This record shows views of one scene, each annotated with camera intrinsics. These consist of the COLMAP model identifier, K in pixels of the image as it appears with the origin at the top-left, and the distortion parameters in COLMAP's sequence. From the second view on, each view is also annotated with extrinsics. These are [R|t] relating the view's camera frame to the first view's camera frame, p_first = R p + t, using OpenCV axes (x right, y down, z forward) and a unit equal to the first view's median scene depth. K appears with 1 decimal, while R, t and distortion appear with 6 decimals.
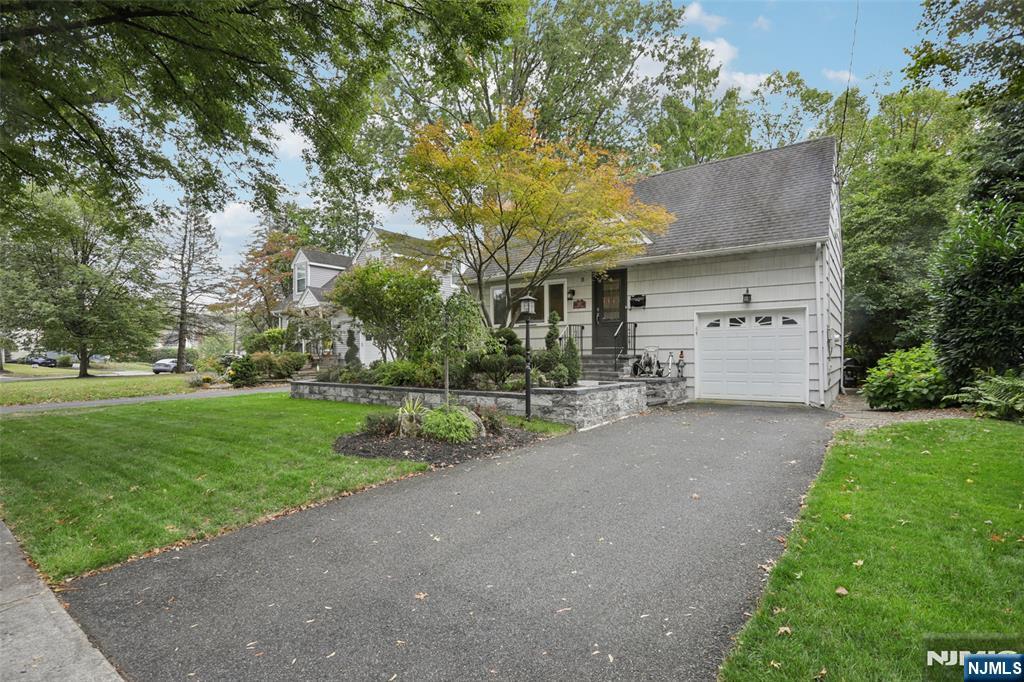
lens RADIAL K [[504.4, 0, 512.0], [0, 504.4, 341.0], [0, 0, 1]] dist [-0.058837, 0.021771]
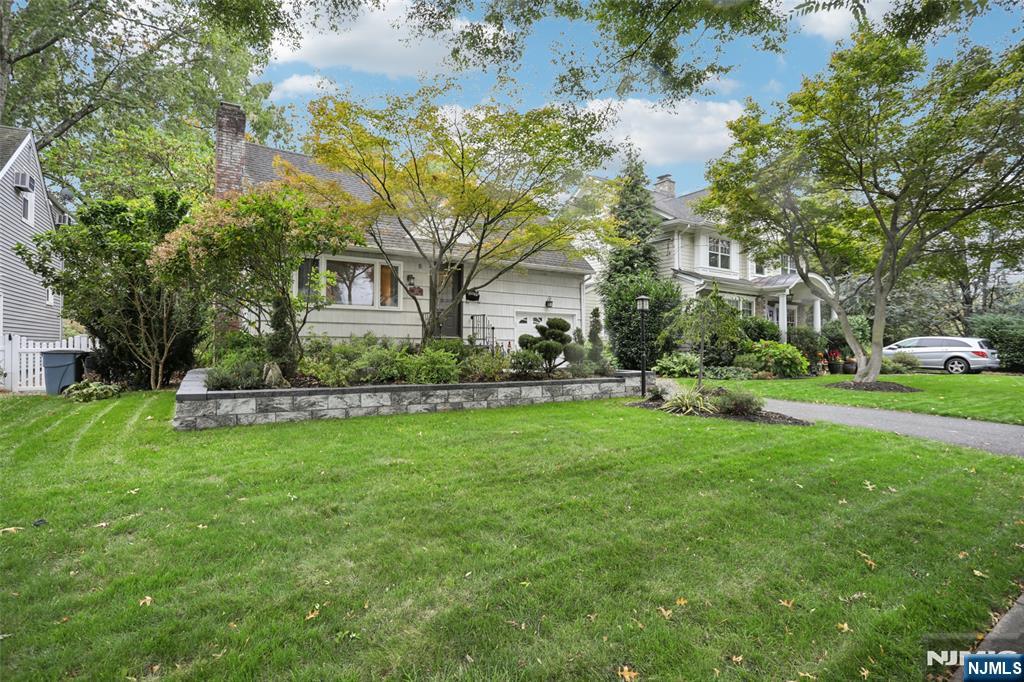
lens RADIAL K [[504.4, 0, 512.0], [0, 504.4, 341.0], [0, 0, 1]] dist [-0.058837, 0.021771]
pose [[0.364646, 0.015120, 0.931024, -0.833151], [-0.032932, 0.999452, -0.003333, 0.022760], [-0.930564, -0.029445, 0.364944, 0.585863]]
